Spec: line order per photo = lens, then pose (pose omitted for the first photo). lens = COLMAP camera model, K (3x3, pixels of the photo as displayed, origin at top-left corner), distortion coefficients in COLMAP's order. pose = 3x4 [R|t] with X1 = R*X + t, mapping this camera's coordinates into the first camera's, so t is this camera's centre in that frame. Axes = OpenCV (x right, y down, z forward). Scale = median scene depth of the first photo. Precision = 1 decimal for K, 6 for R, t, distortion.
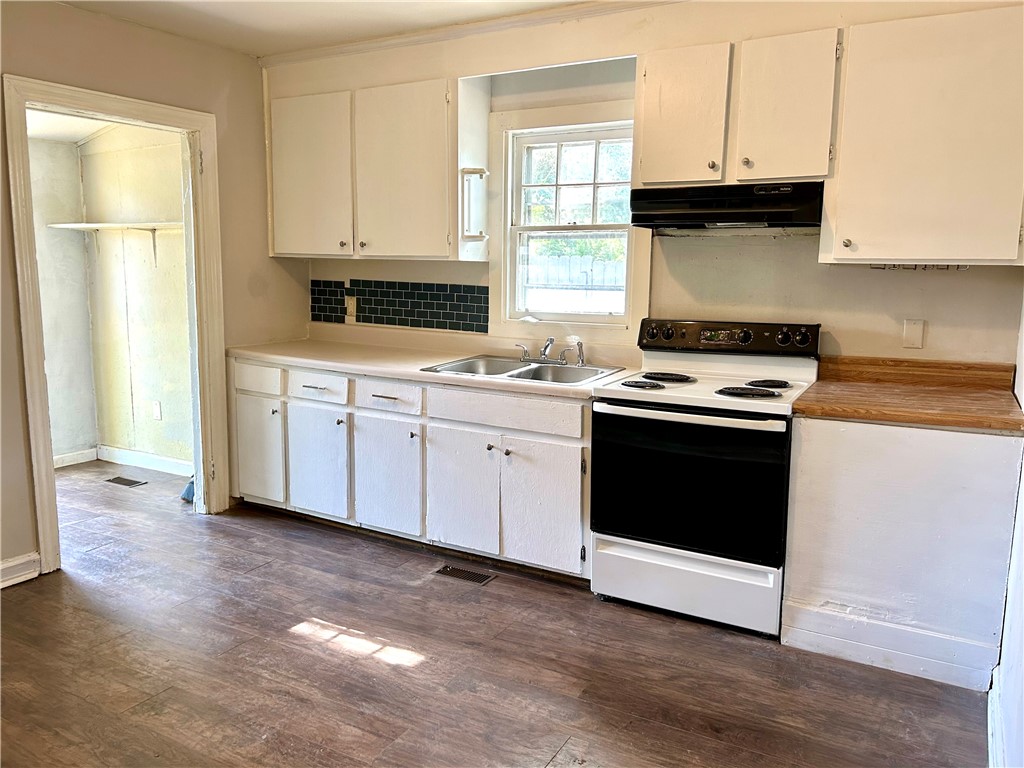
lens RADIAL K [[772.1, 0, 513.2], [0, 772.1, 382.1], [0, 0, 1]] dist [0.014602, 0.003093]
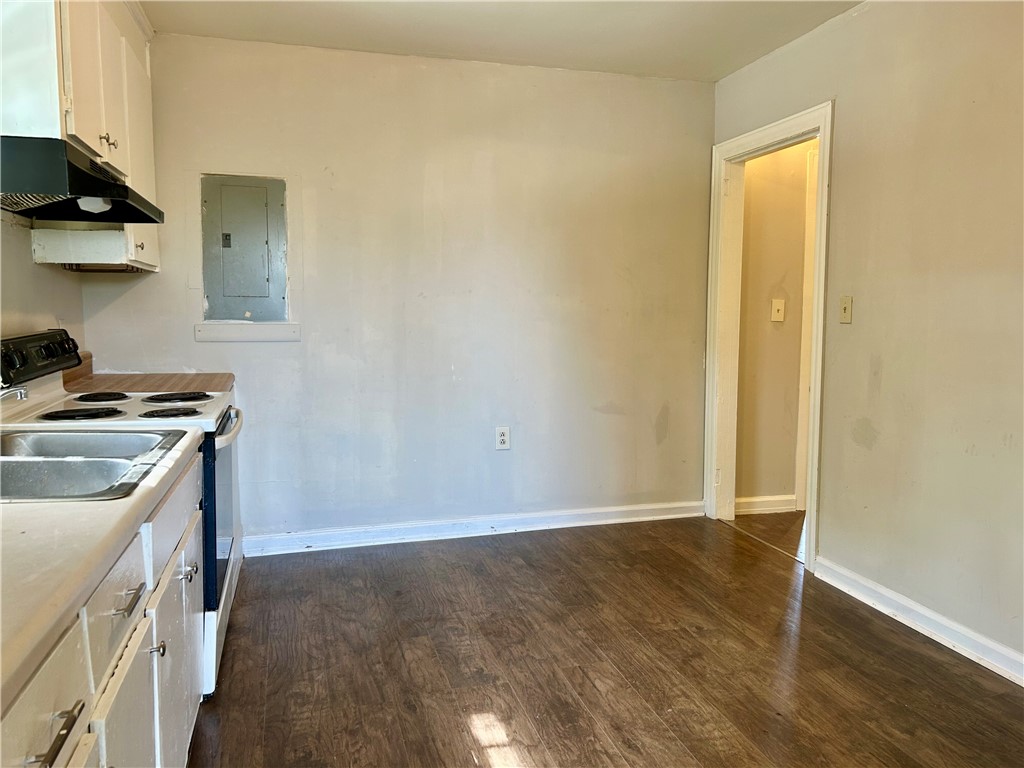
lens RADIAL K [[772.1, 0, 512.0], [0, 772.1, 381.6], [0, 0, 1]] dist [0.014602, 0.003093]
pose [[-0.711747, -0.088774, 0.696804, -0.787178], [0.091506, 0.971811, 0.217278, -0.211598], [-0.696450, 0.218409, -0.683561, 1.614128]]
